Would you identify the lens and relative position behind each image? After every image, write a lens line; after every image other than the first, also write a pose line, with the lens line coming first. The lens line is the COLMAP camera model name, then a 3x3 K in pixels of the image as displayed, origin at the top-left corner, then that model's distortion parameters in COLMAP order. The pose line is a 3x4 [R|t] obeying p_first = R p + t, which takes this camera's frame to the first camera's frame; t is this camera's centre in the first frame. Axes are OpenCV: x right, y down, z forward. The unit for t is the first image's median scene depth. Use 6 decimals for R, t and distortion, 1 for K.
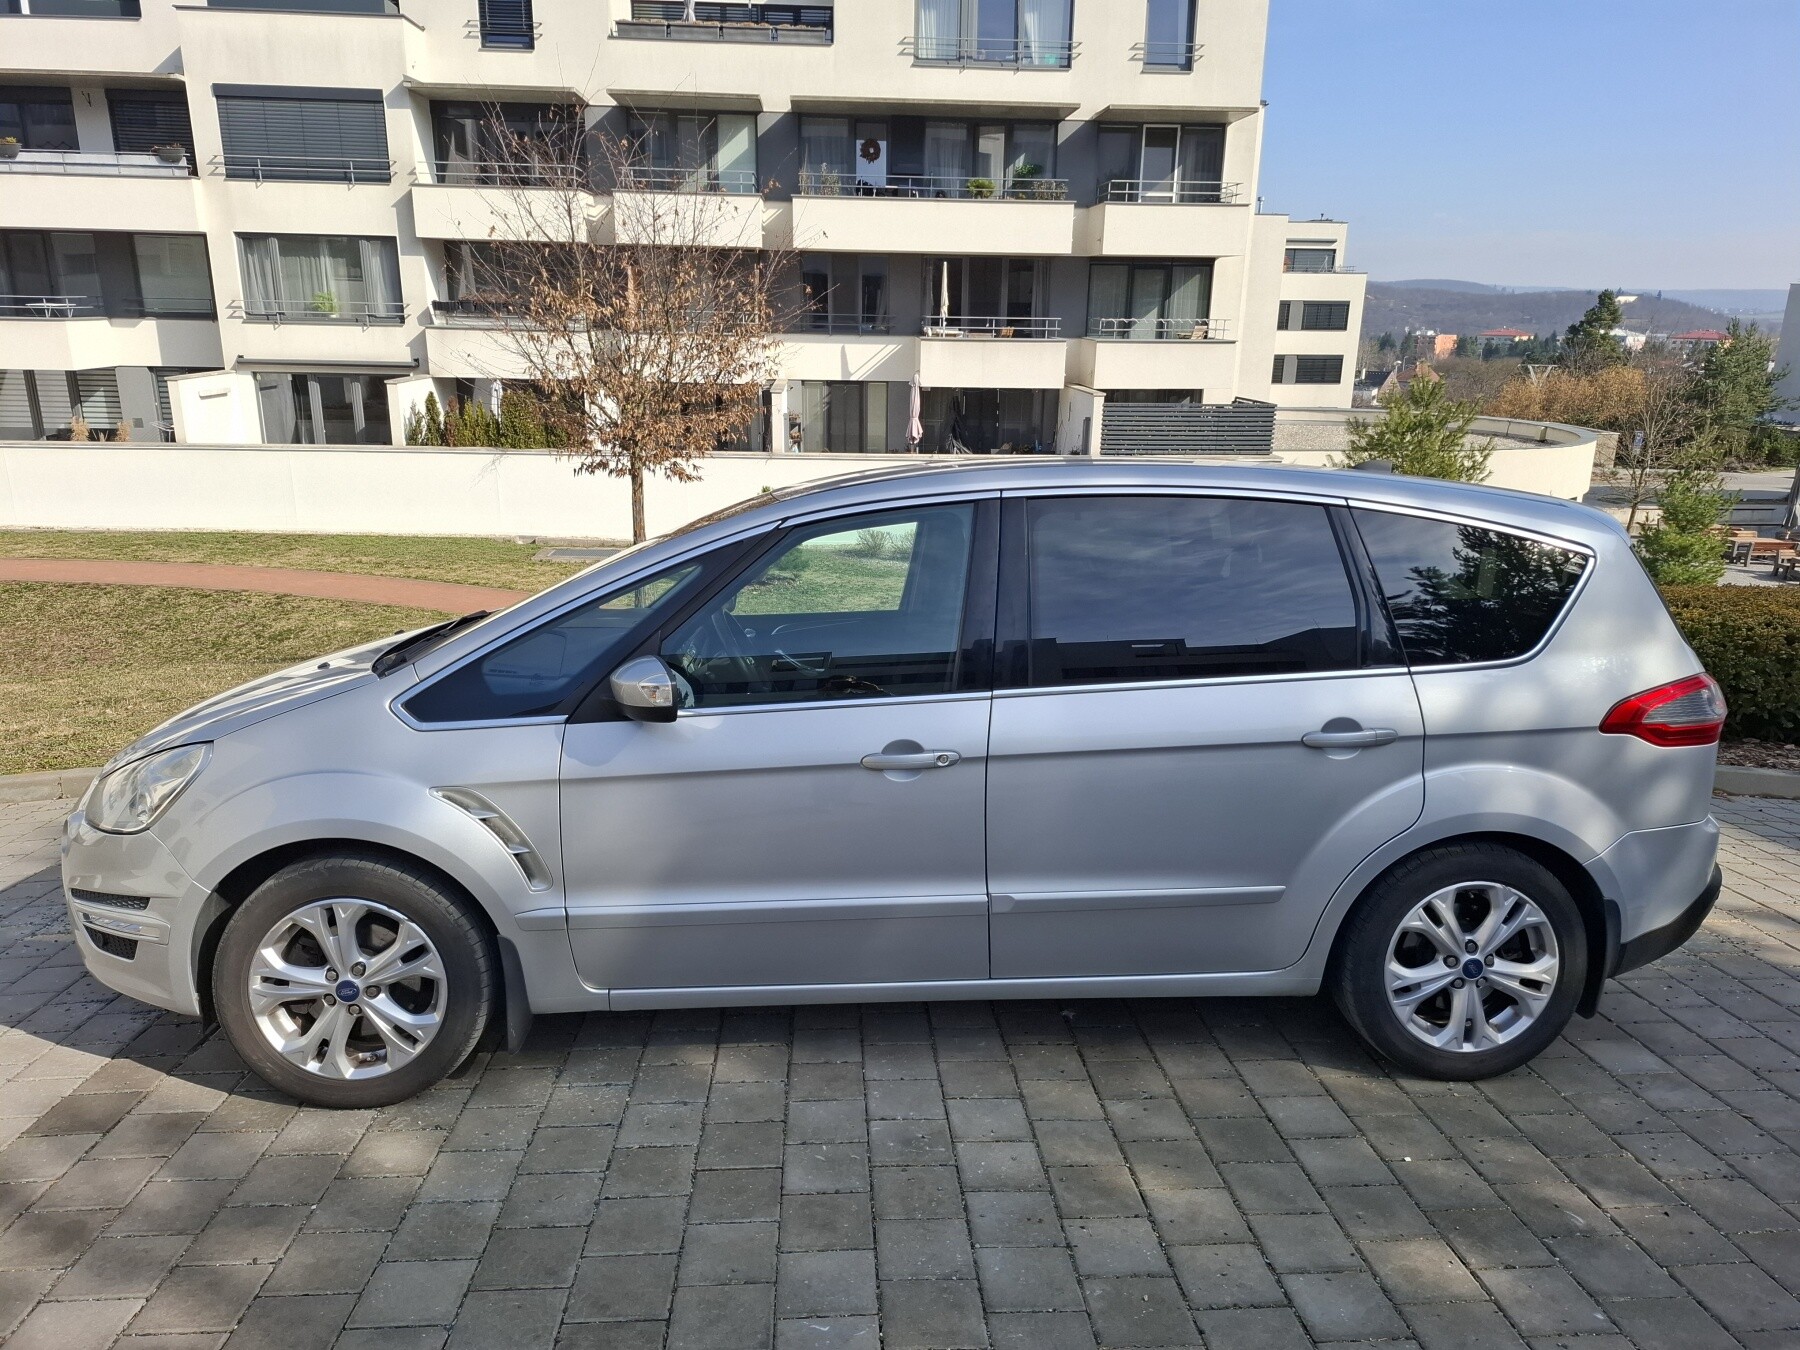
lens RADIAL K [[1259.7, 0, 903.9], [0, 1259.7, 668.8], [0, 0, 1]] dist [0.025202, -0.022456]
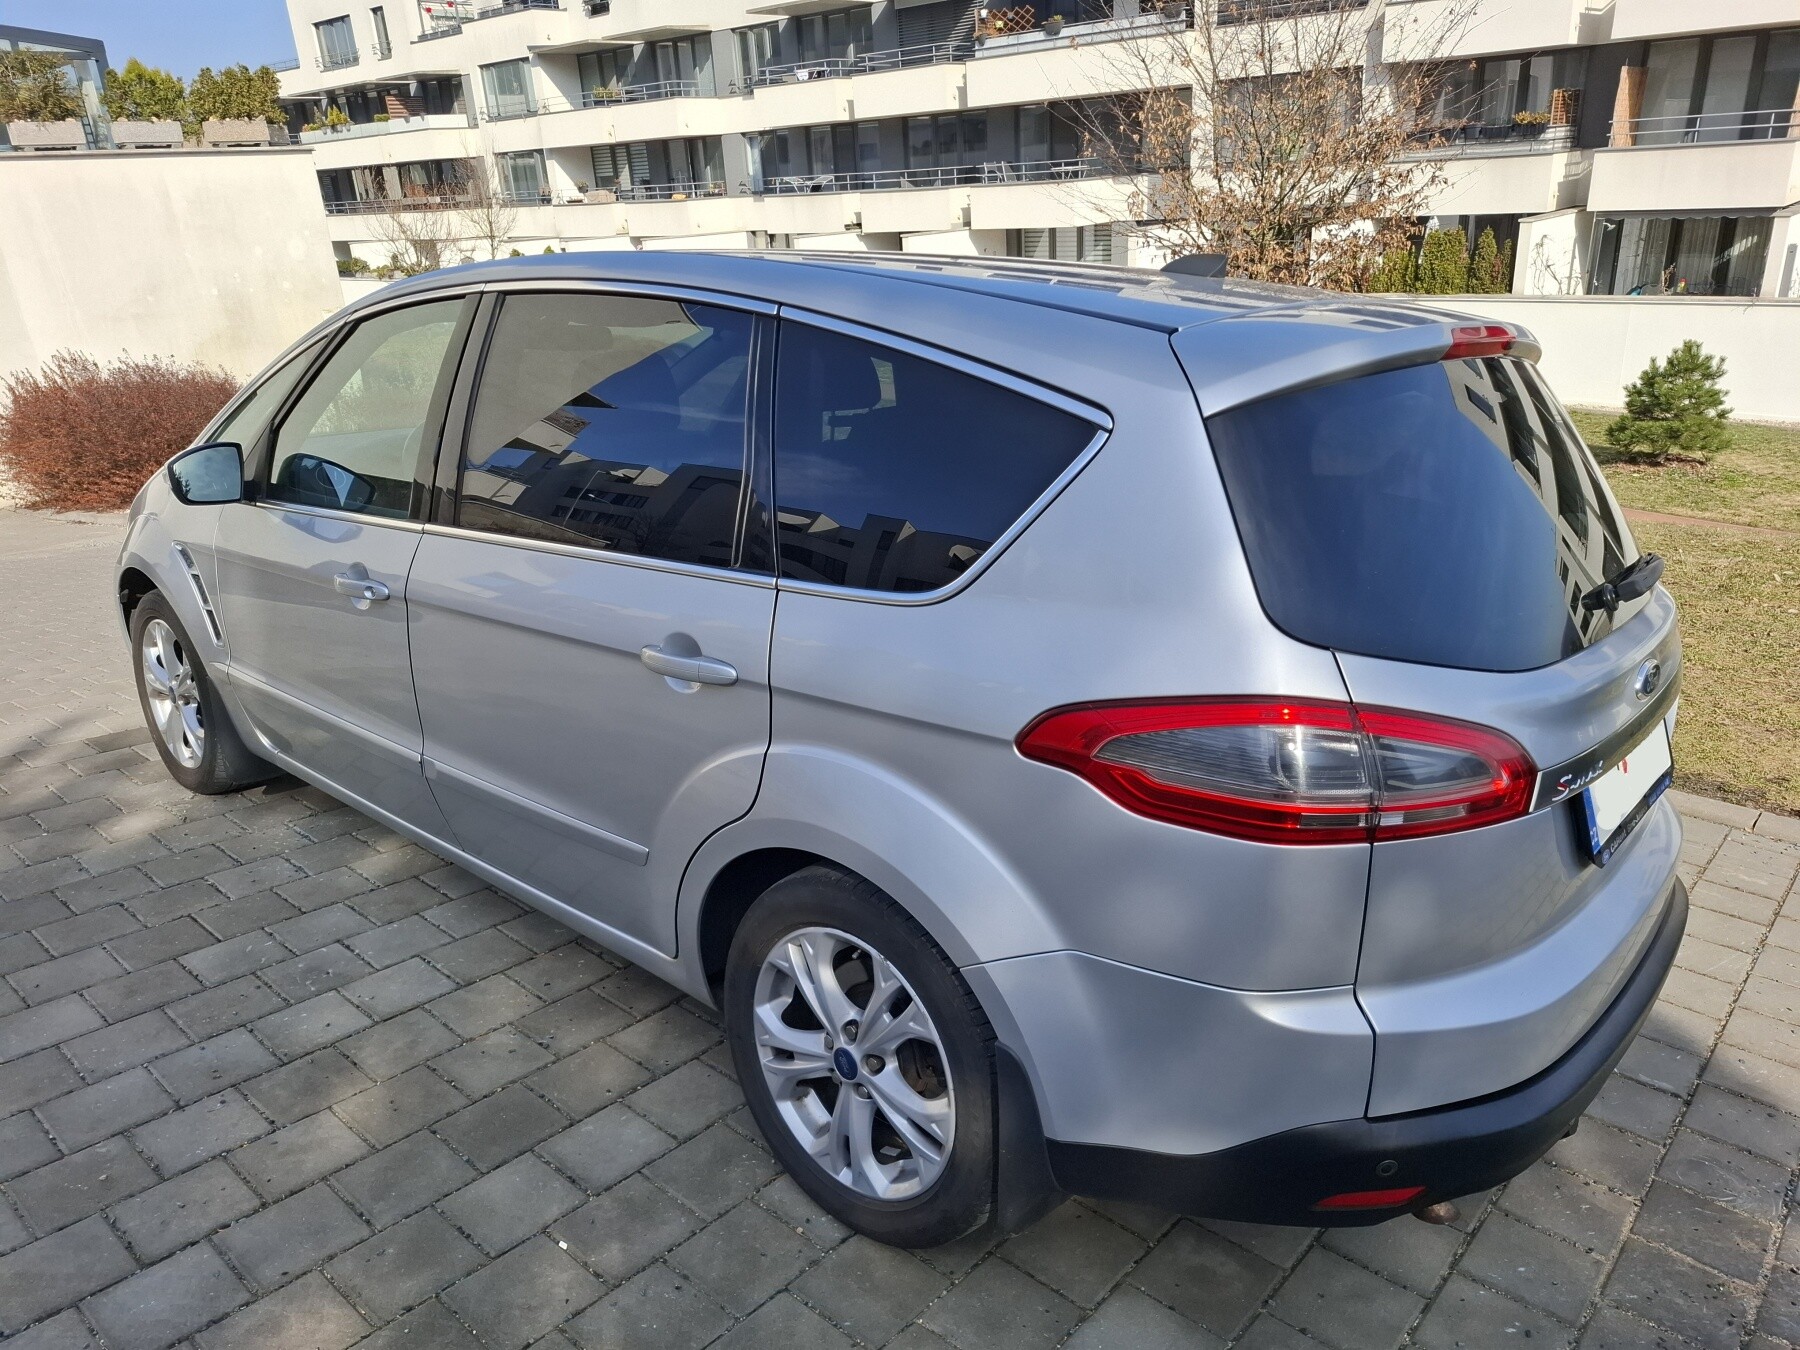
lens RADIAL K [[1259.7, 0, 944.2], [0, 1259.7, 683.5], [0, 0, 1]] dist [0.025202, -0.022456]
pose [[0.704919, 0.209943, -0.677505, 0.876930], [-0.127384, 0.977132, 0.170253, -0.065391], [0.697755, -0.033712, 0.715543, 0.586241]]
